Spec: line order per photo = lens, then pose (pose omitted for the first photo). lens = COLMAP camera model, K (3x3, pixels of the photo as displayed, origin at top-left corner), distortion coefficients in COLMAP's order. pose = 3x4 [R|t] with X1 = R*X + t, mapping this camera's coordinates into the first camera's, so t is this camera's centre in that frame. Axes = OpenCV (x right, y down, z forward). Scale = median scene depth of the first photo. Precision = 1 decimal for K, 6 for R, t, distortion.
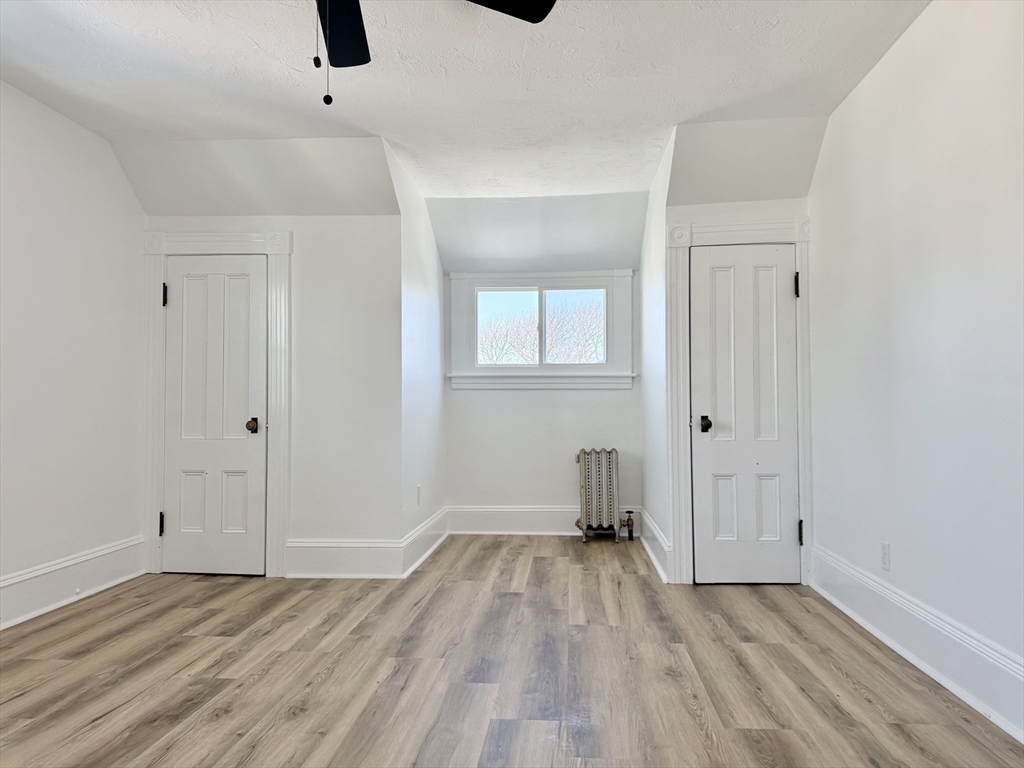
lens RADIAL K [[713.2, 0, 512.0], [0, 713.2, 384.0], [0, 0, 1]] dist [0.044687, -0.047403]
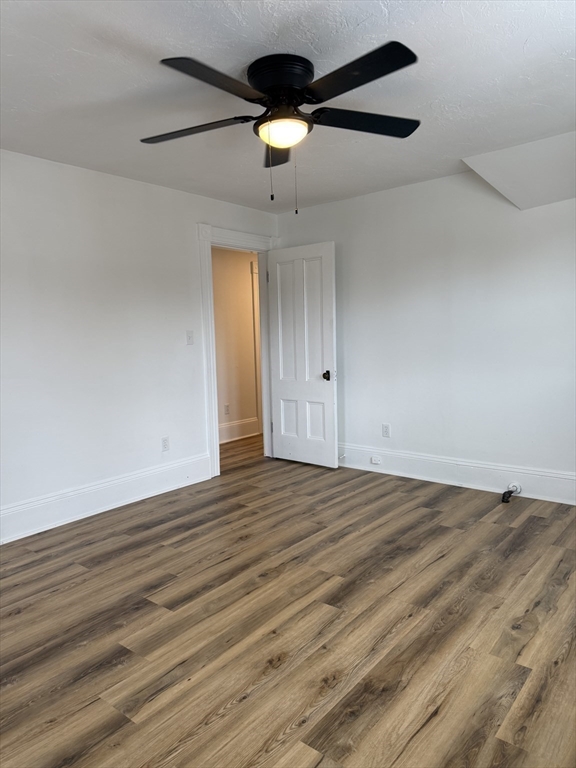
lens RADIAL K [[534.9, 0, 278.8], [0, 534.9, 379.4], [0, 0, 1]] dist [0.044687, -0.047403]
pose [[-0.812691, -0.021009, 0.582316, -0.735377], [0.016255, 0.998144, 0.058696, -0.064461], [-0.582469, 0.057167, -0.810841, 1.526998]]
